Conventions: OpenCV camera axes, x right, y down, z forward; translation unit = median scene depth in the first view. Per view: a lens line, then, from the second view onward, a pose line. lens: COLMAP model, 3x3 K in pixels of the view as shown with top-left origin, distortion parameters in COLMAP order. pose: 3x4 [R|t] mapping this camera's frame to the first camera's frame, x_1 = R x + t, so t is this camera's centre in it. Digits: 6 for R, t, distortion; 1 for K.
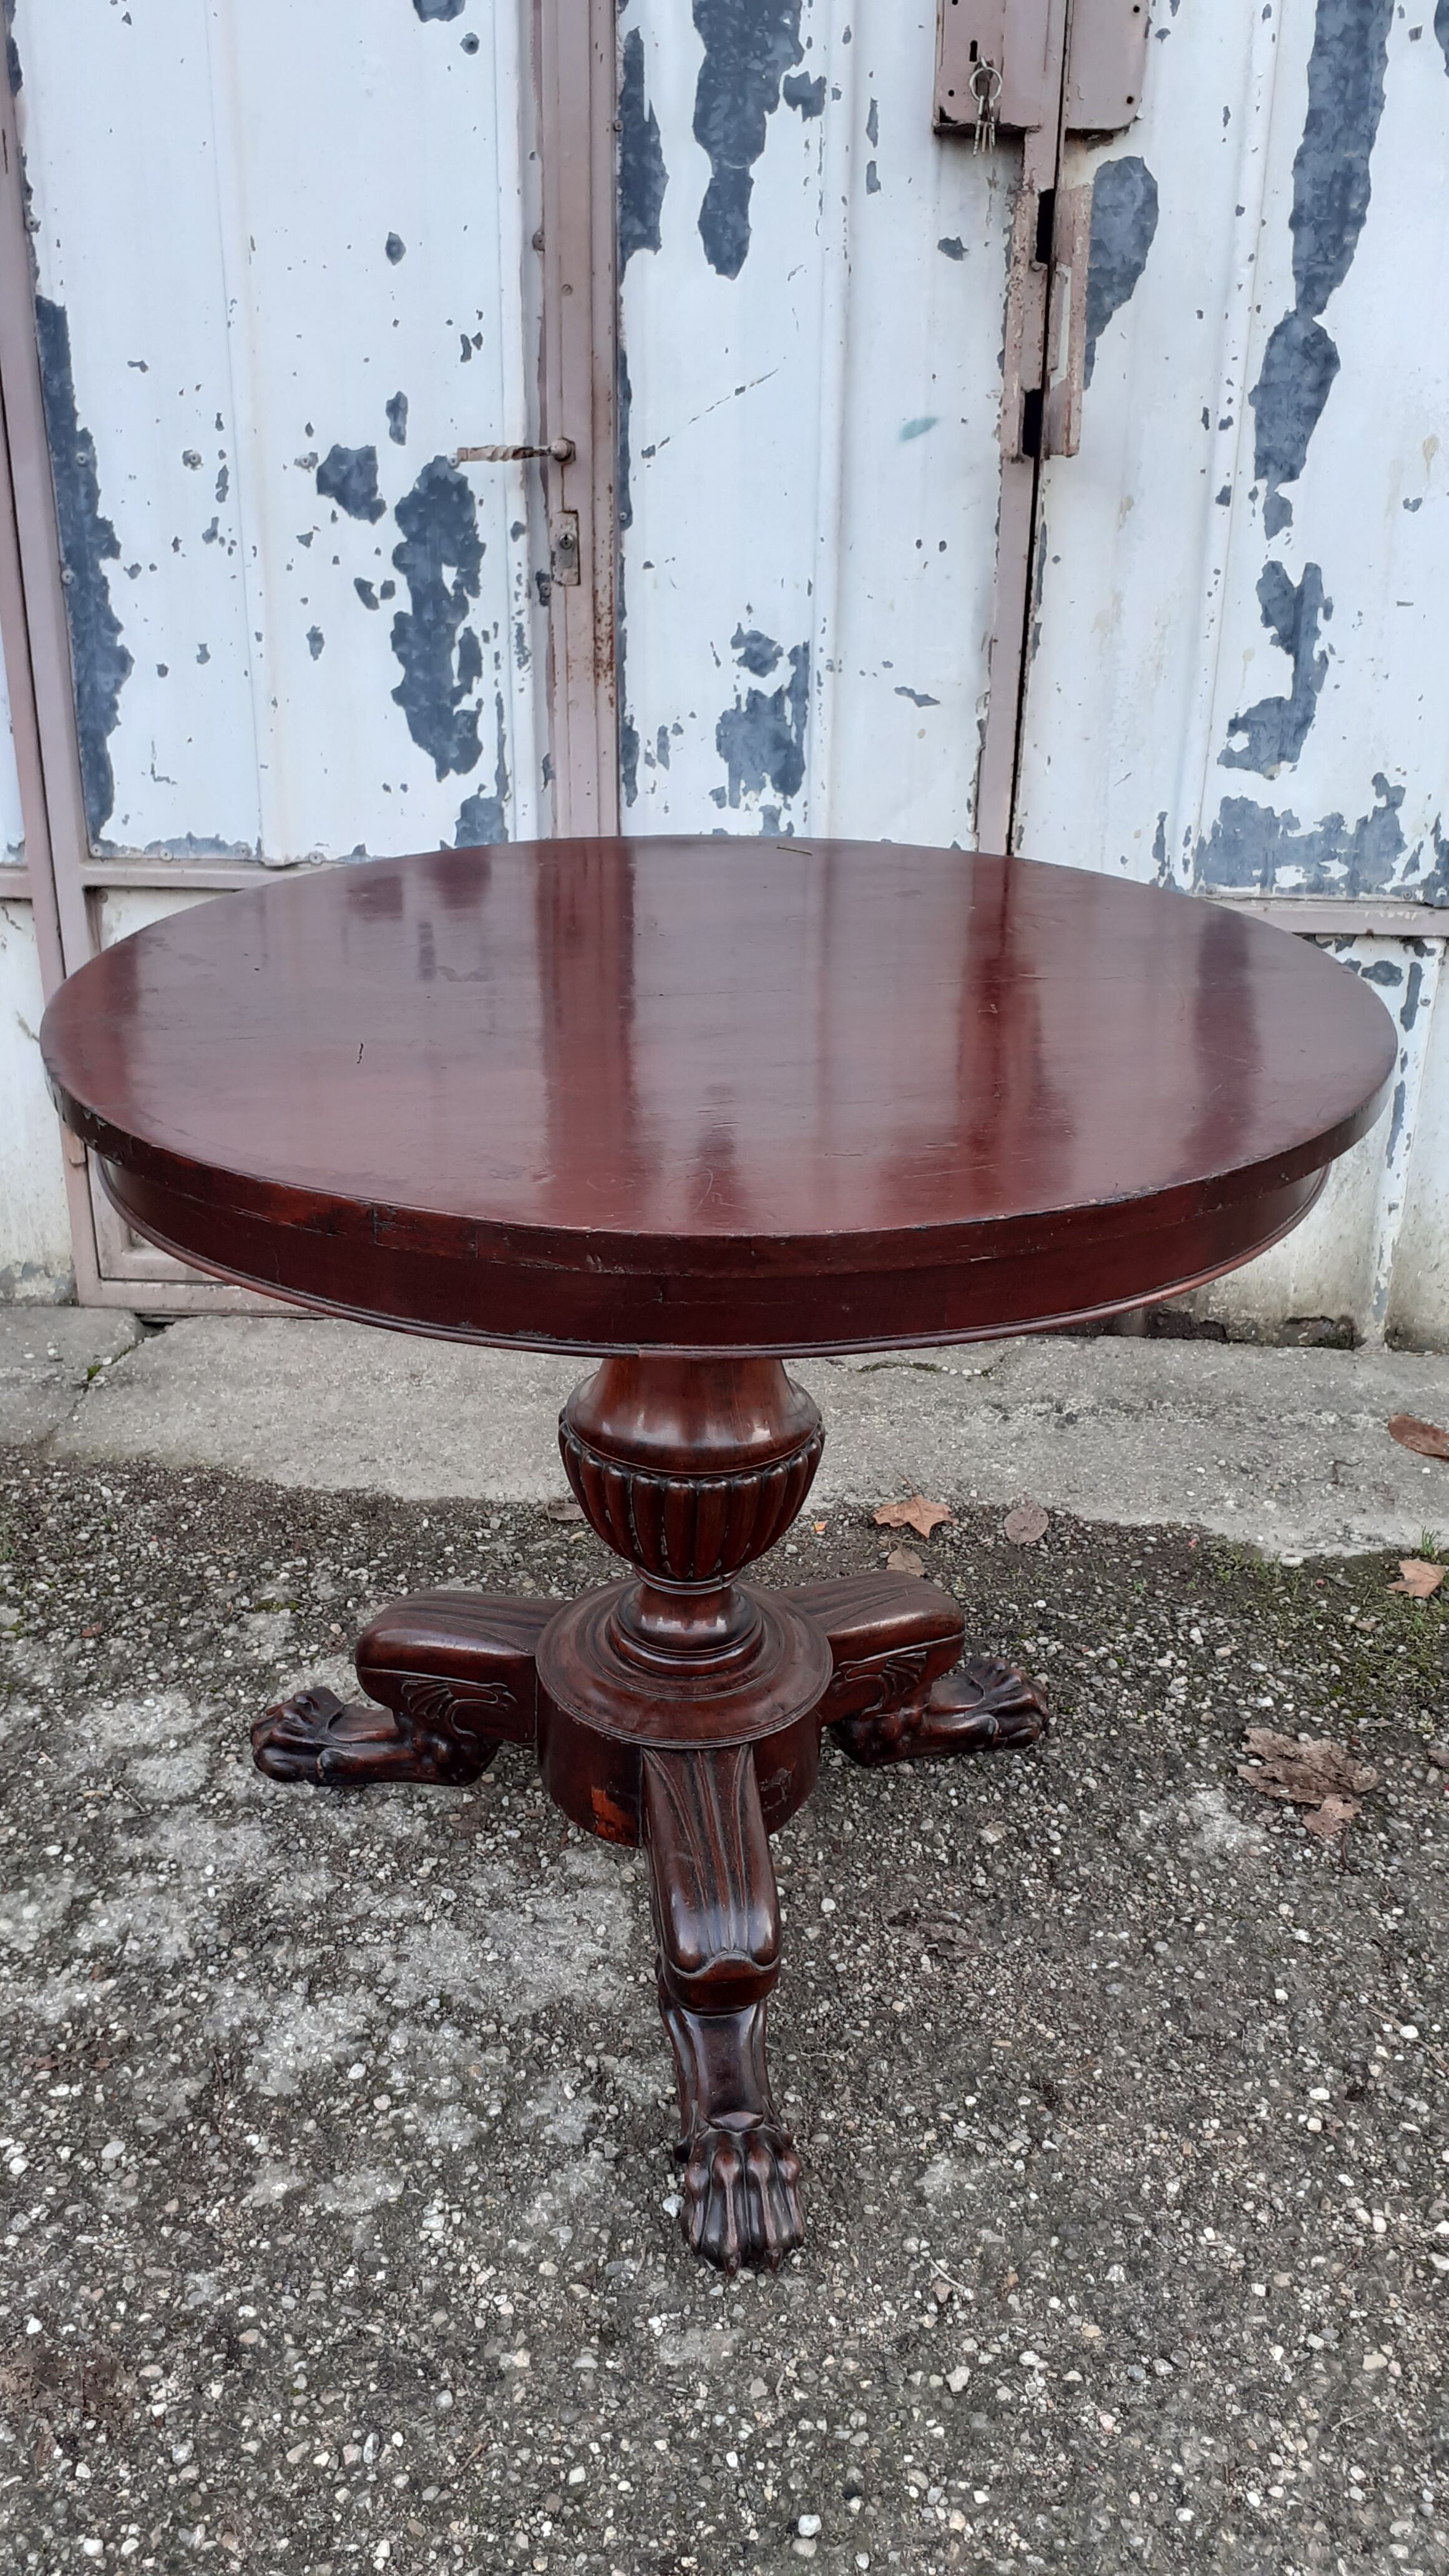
lens RADIAL K [[2123.4, 0, 718.7], [0, 2123.4, 1268.2], [0, 0, 1]] dist [0.041533, -0.081638]
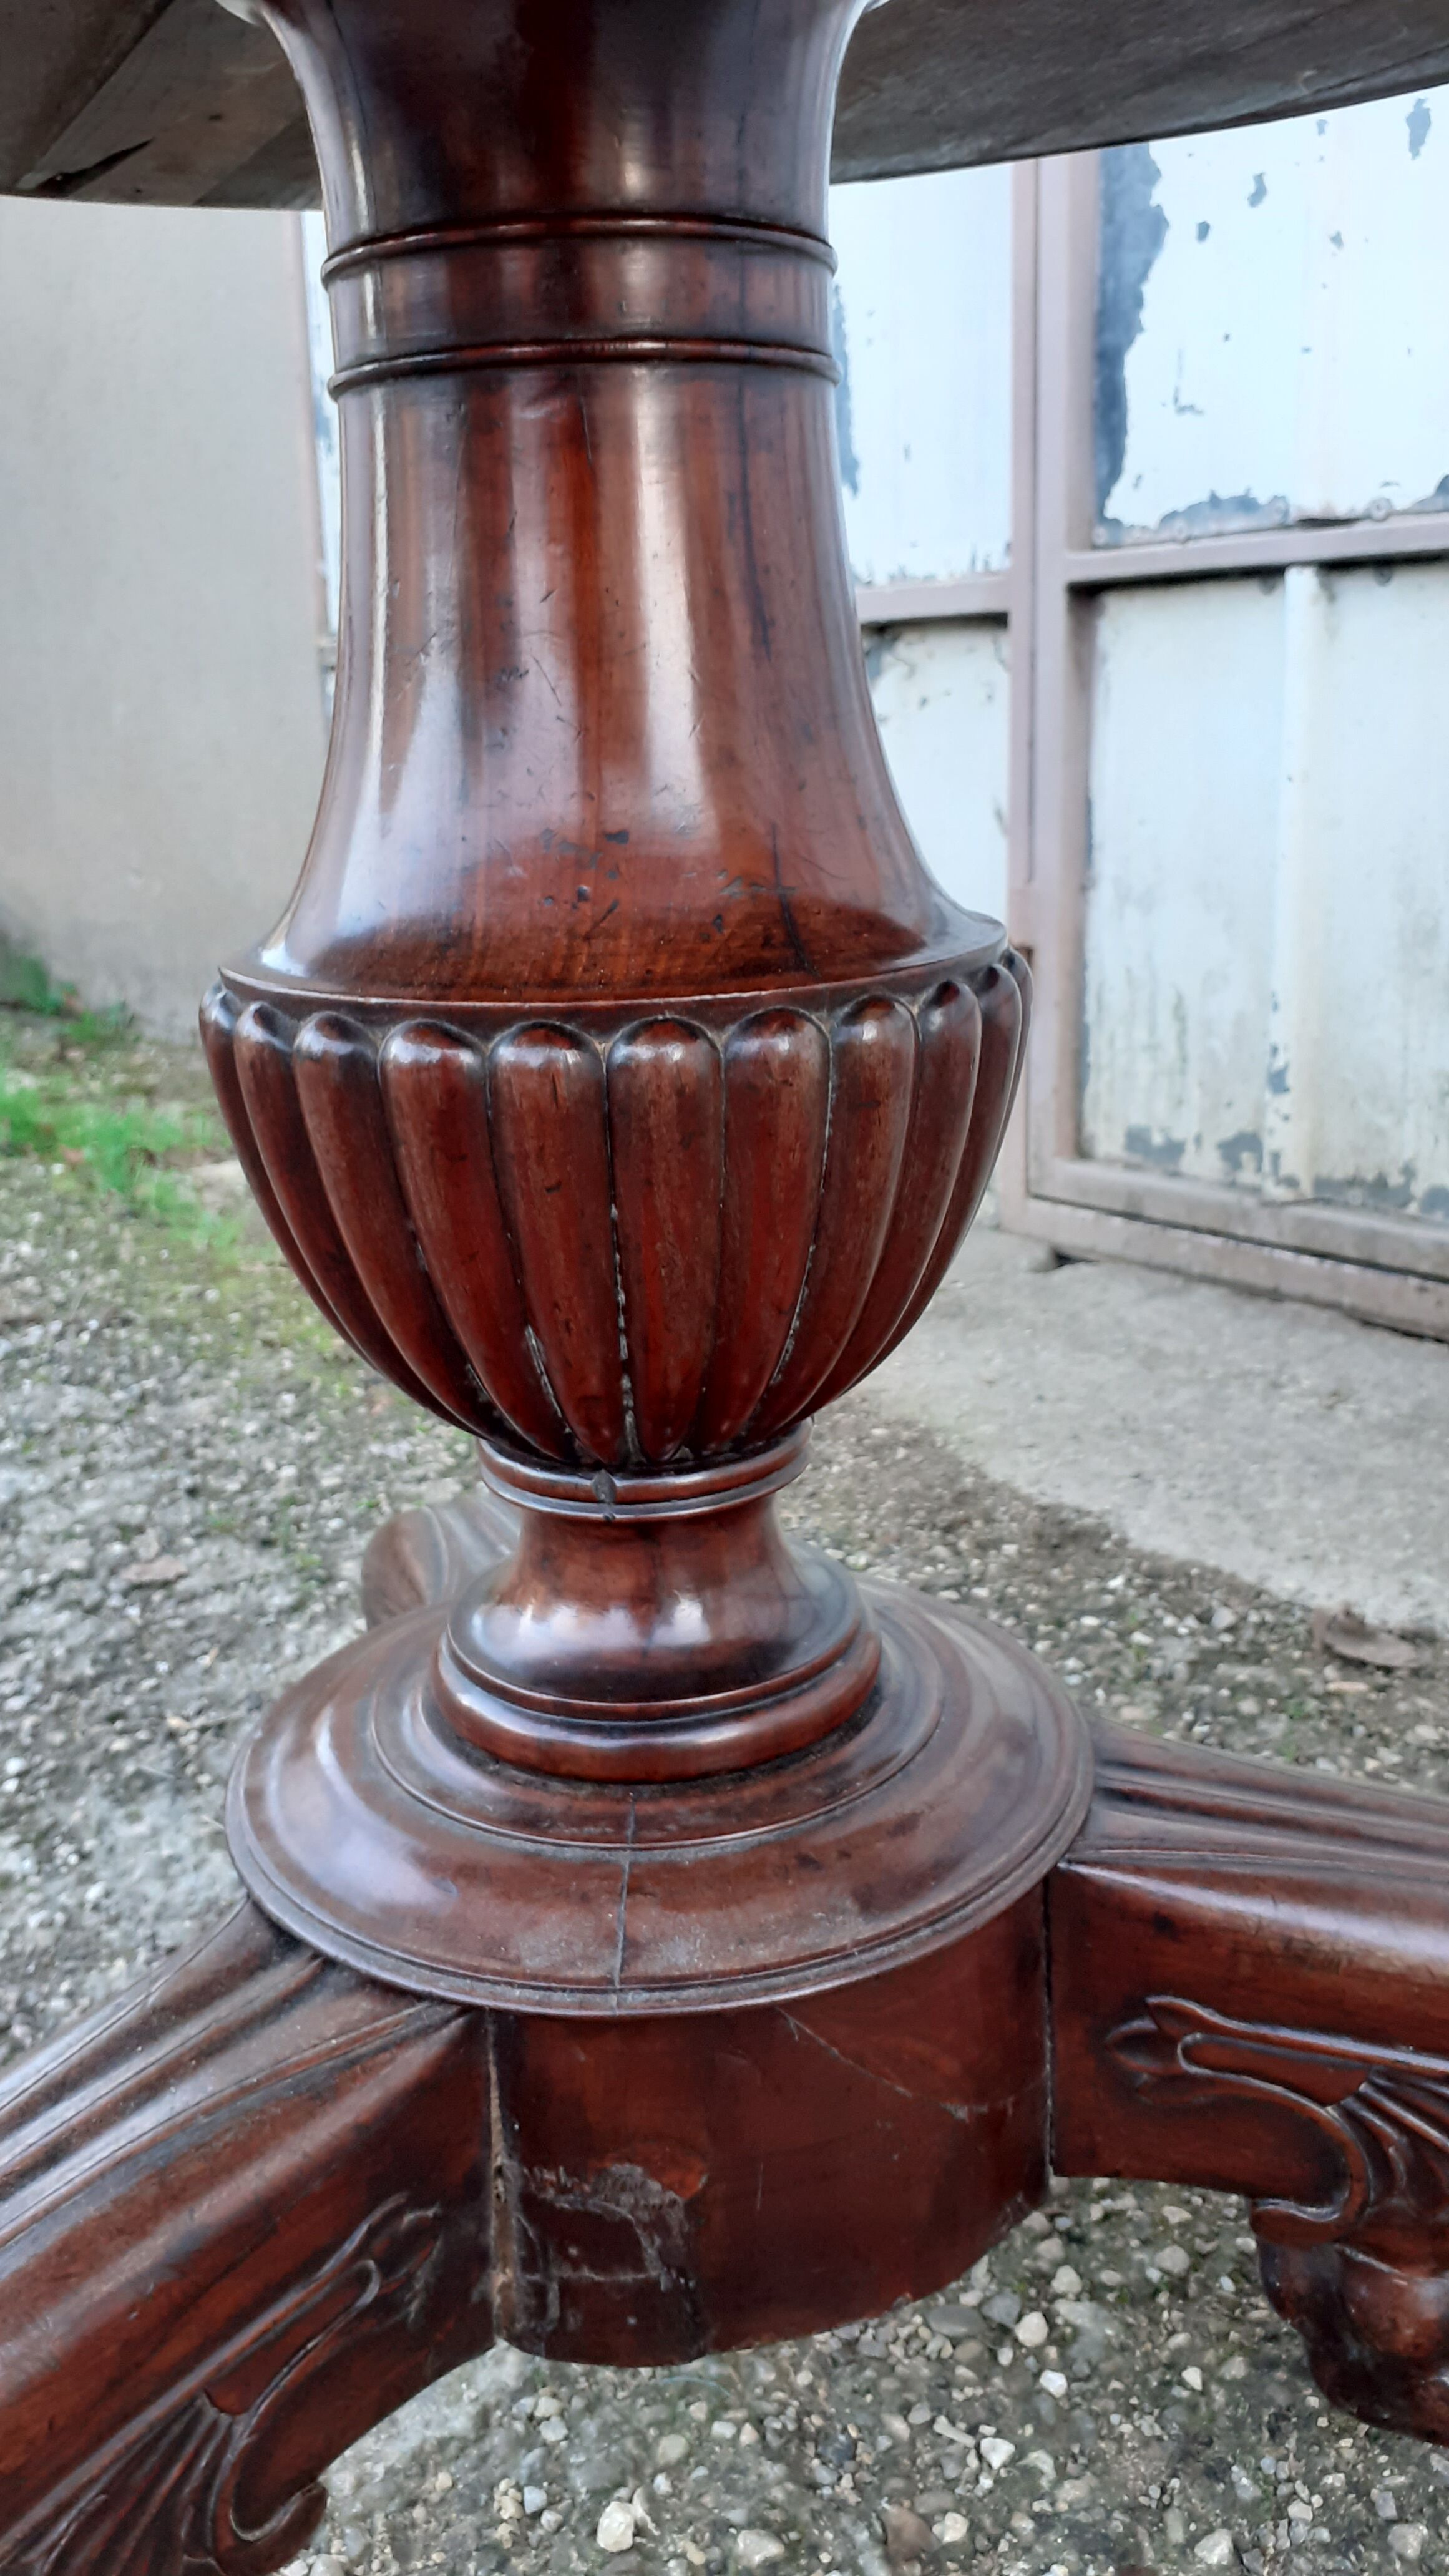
lens RADIAL K [[2123.4, 0, 724.1], [0, 2123.4, 1252.8], [0, 0, 1]] dist [0.041533, -0.081638]
pose [[0.671574, 0.151478, -0.725288, 0.178952], [-0.254109, 0.966598, -0.033414, 0.088857], [0.696000, 0.206742, 0.687634, 0.582417]]
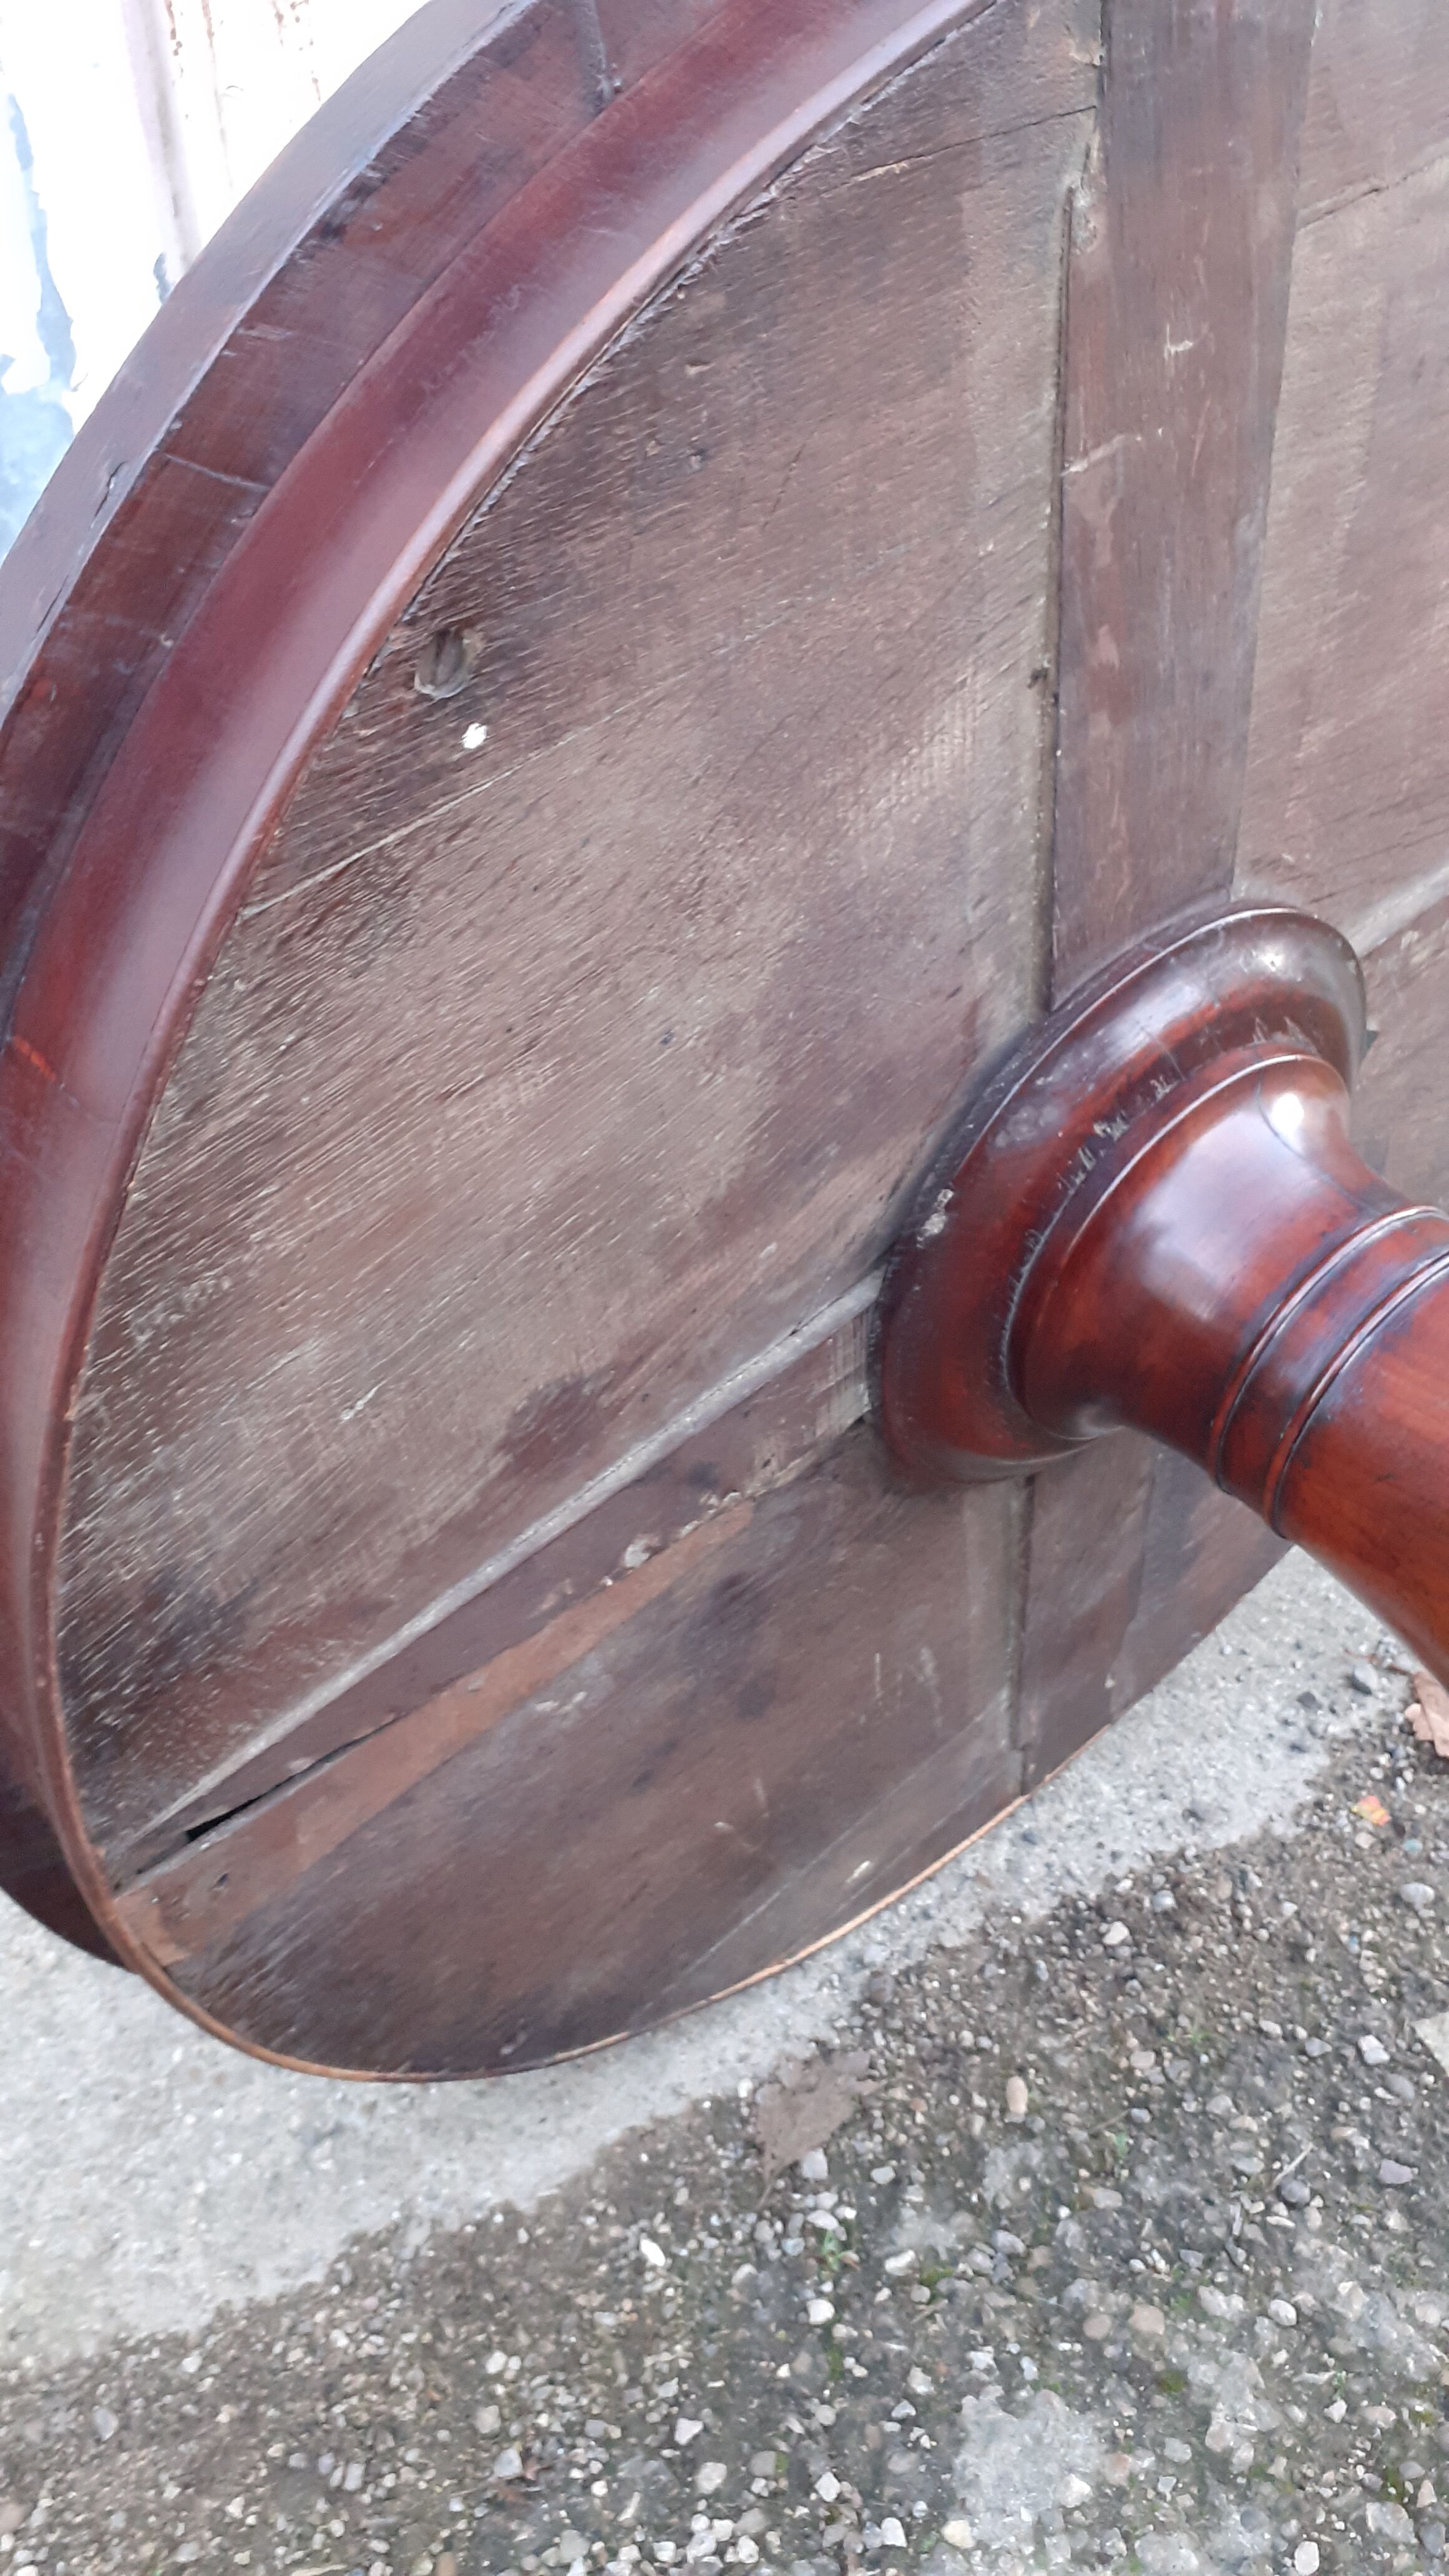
lens RADIAL K [[2123.4, 0, 787.0], [0, 2123.4, 1261.2], [0, 0, 1]] dist [0.041533, -0.081638]
pose [[0.811902, -0.276051, 0.514404, -0.278338], [0.271332, 0.958619, 0.086183, -0.072529], [-0.516908, 0.069602, 0.853207, 0.703183]]
